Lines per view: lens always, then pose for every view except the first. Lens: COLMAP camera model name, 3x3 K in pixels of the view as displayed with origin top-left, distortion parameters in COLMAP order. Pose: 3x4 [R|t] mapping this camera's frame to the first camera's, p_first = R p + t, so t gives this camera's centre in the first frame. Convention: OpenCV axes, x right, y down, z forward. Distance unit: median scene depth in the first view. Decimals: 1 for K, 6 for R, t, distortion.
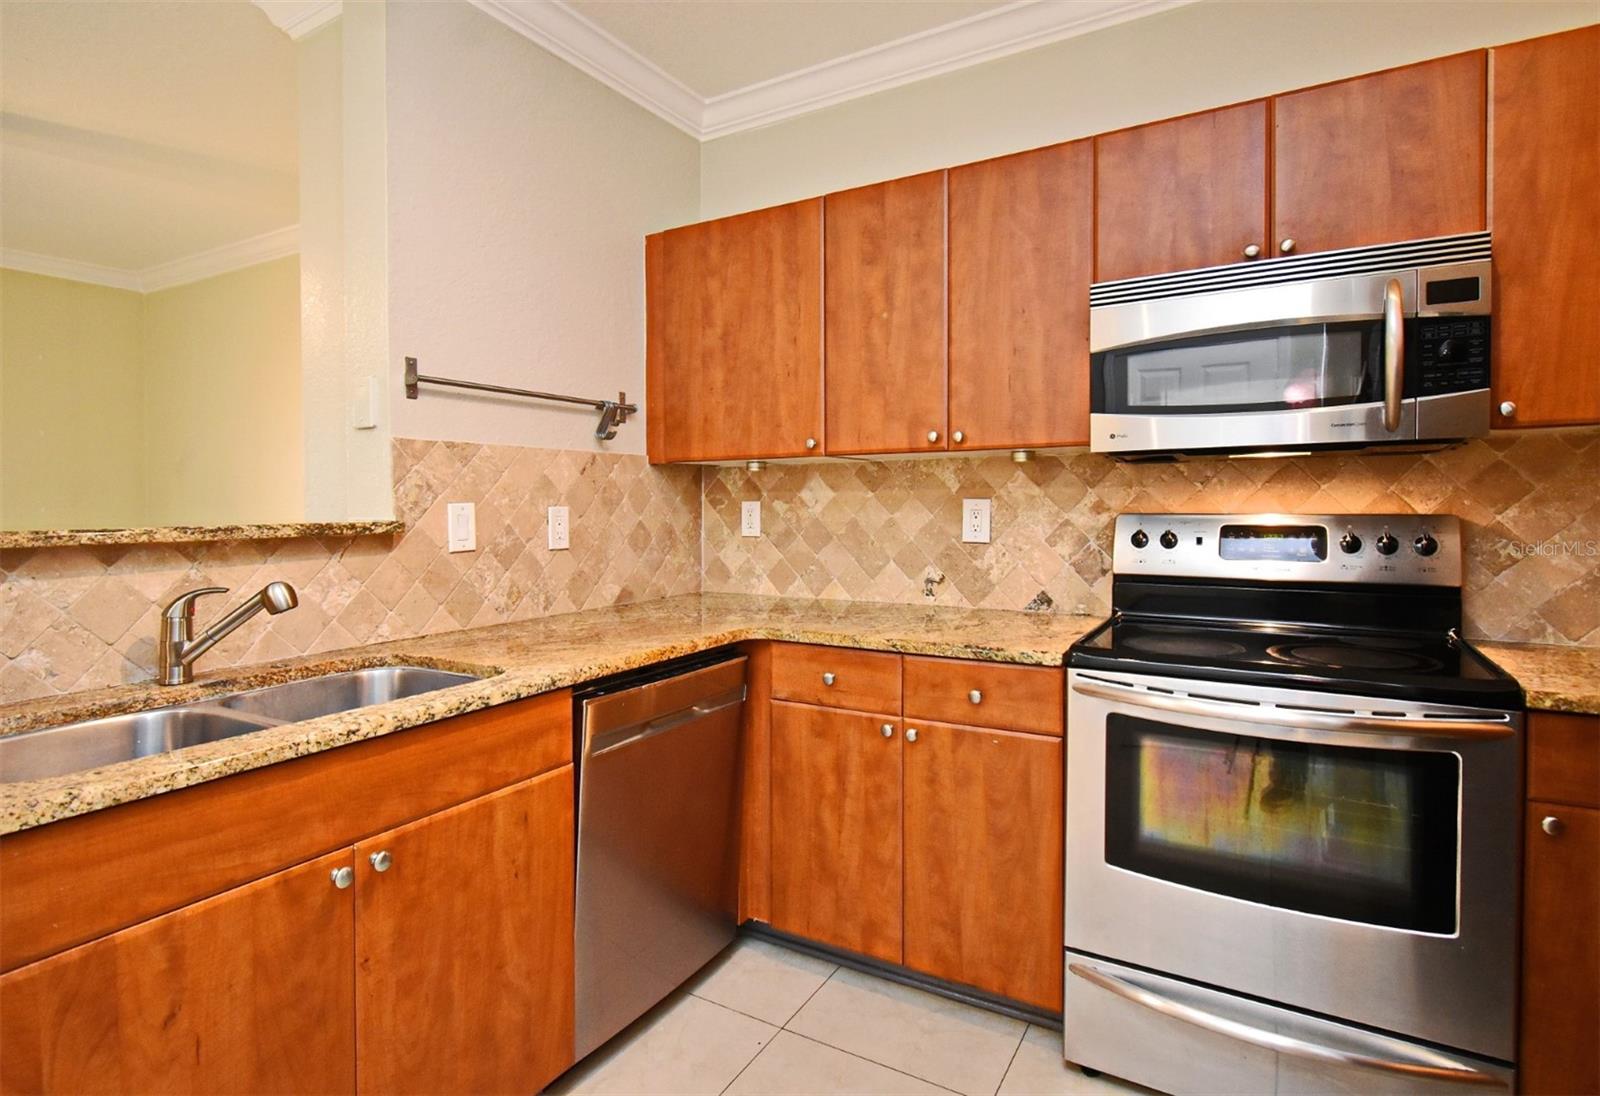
lens RADIAL K [[816.0, 0, 774.7], [0, 816.0, 516.6], [0, 0, 1]] dist [0.002046, -0.001284]
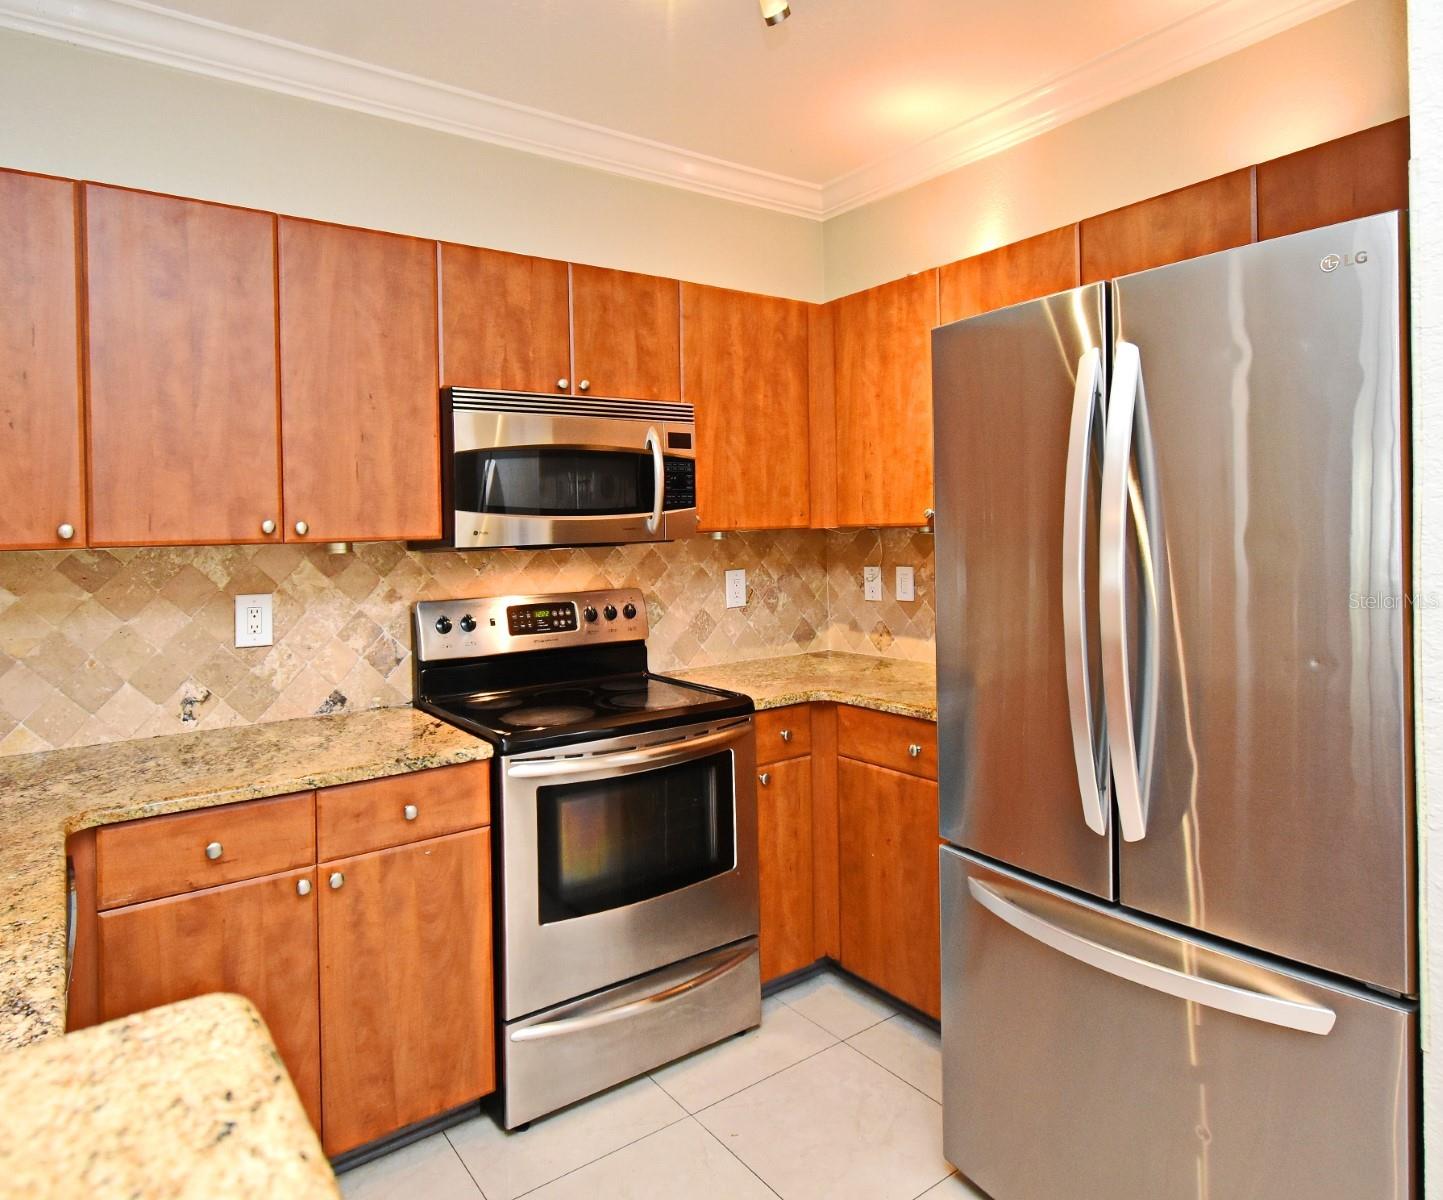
lens RADIAL K [[900.0, 0, 721.8], [0, 900.0, 538.6], [0, 0, 1]] dist [0.003074, -0.000366]
pose [[0.404866, -0.008253, 0.914339, -0.505755], [0.039031, 0.999204, -0.008263, -0.065305], [-0.913542, 0.039033, 0.404866, 0.217962]]
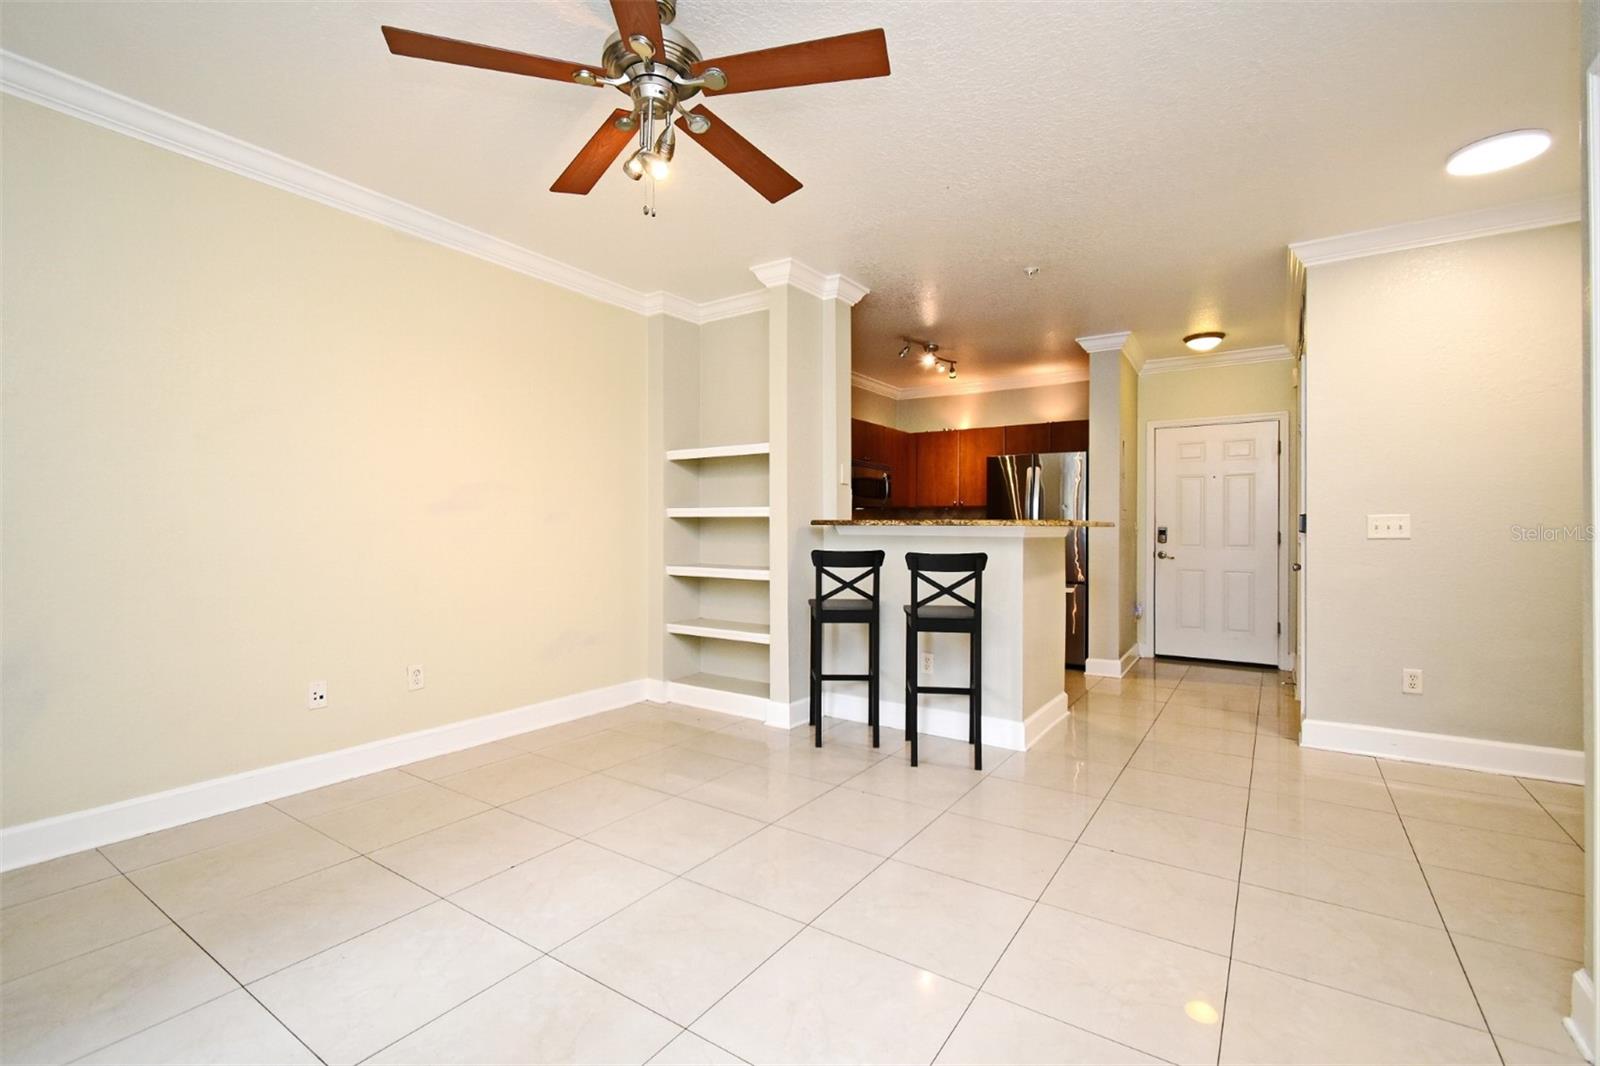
lens RADIAL K [[710.0, 0, 781.3], [0, 710.0, 531.8], [0, 0, 1]] dist [0.022351, -0.000264]
pose [[0.085123, 0.008947, 0.996330, -2.710141], [0.012044, 0.999877, -0.010008, 0.063396], [-0.996298, 0.012852, 0.085005, 1.019069]]
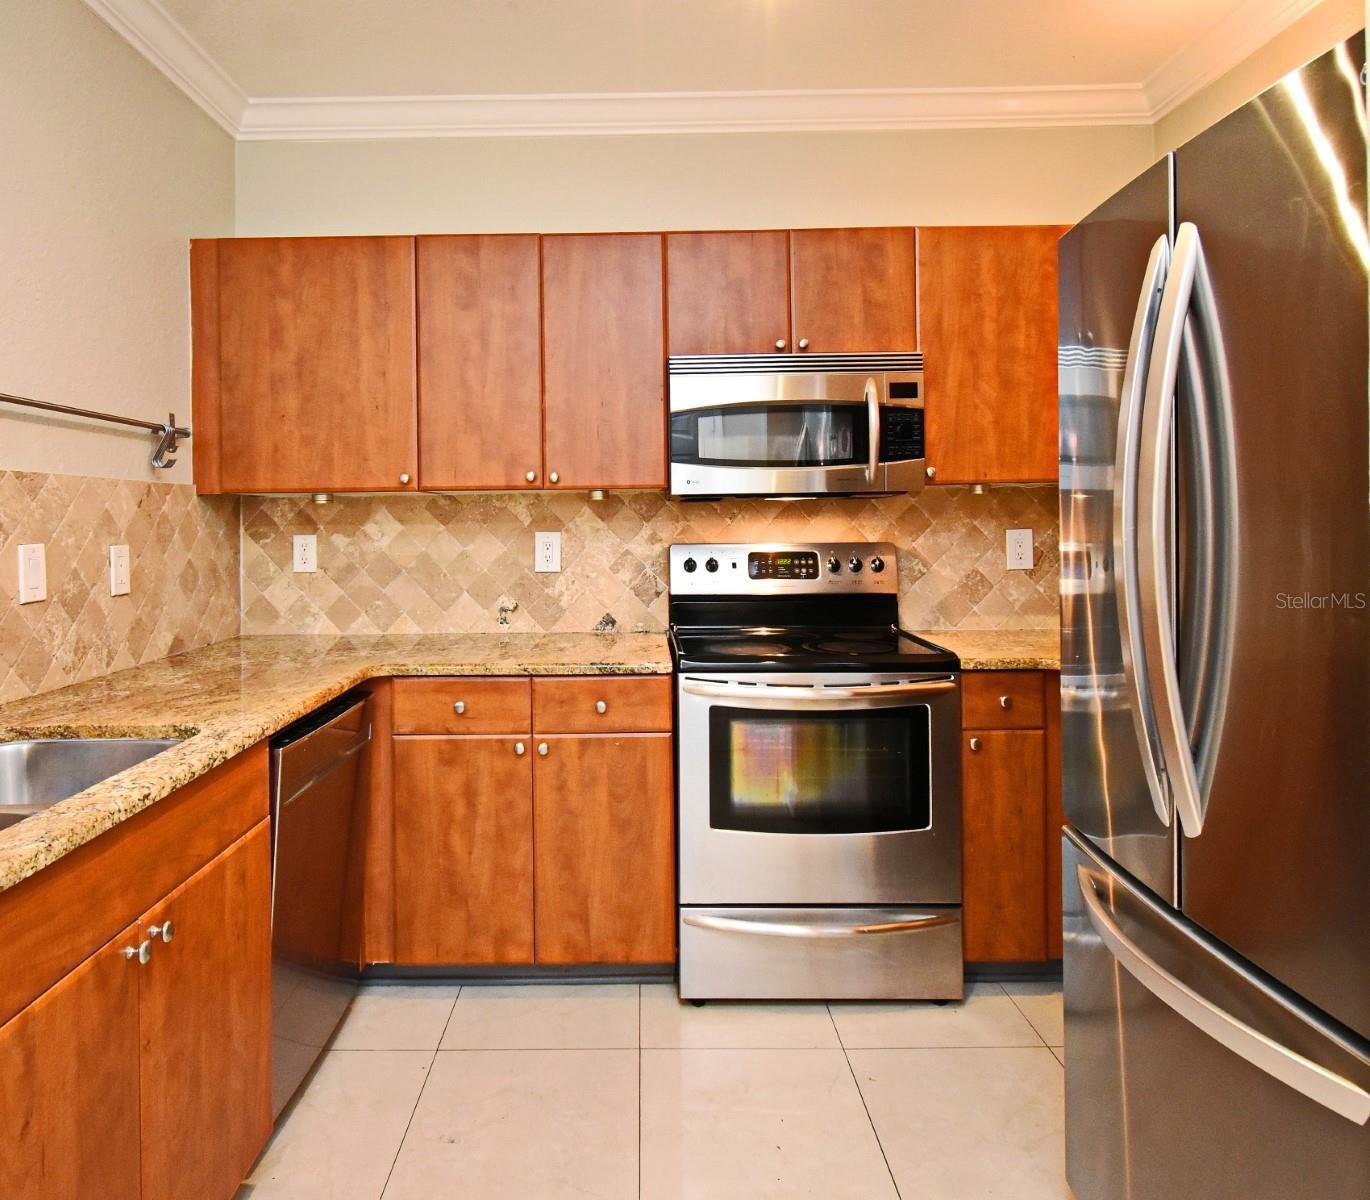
lens RADIAL K [[897.1, 0, 620.1], [0, 897.1, 519.9], [0, 0, 1]] dist [0.000521, -0.000438]
pose [[0.866629, -0.001796, 0.498949, -0.328974], [0.013041, 0.999733, -0.019052, -0.016763], [-0.498782, 0.023018, 0.866422, -0.104535]]
